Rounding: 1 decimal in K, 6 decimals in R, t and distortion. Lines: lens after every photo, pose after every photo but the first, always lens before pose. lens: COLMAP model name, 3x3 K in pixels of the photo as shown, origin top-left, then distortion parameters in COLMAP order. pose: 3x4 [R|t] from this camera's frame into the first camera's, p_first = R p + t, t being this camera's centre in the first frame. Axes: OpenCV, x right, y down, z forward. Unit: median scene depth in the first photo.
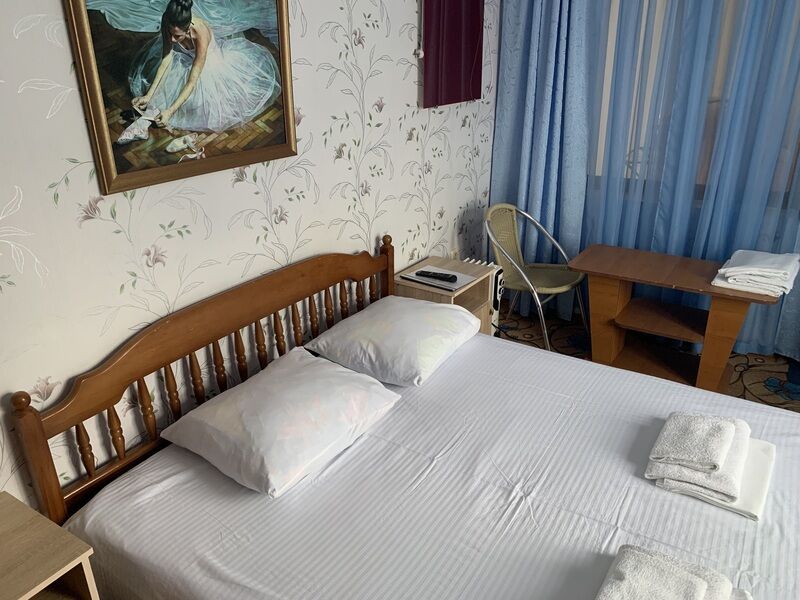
lens RADIAL K [[613.0, 0, 405.3], [0, 613.0, 300.3], [0, 0, 1]] dist [0.025839, -0.014278]
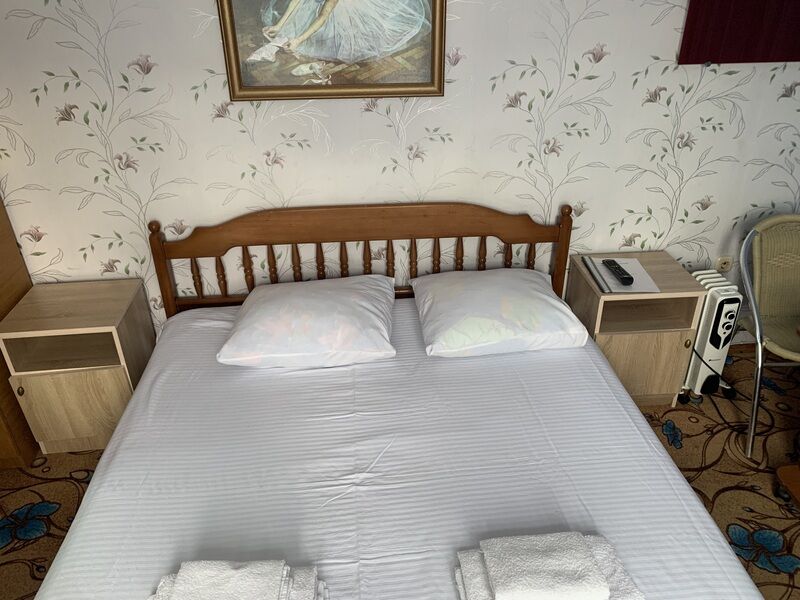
lens RADIAL K [[613.0, 0, 400.1], [0, 613.0, 304.4], [0, 0, 1]] dist [0.025839, -0.014278]
pose [[0.618802, 0.392908, -0.680226, 0.703059], [-0.301585, 0.918393, 0.256125, -0.190829], [0.725348, 0.046655, 0.686799, 0.330965]]
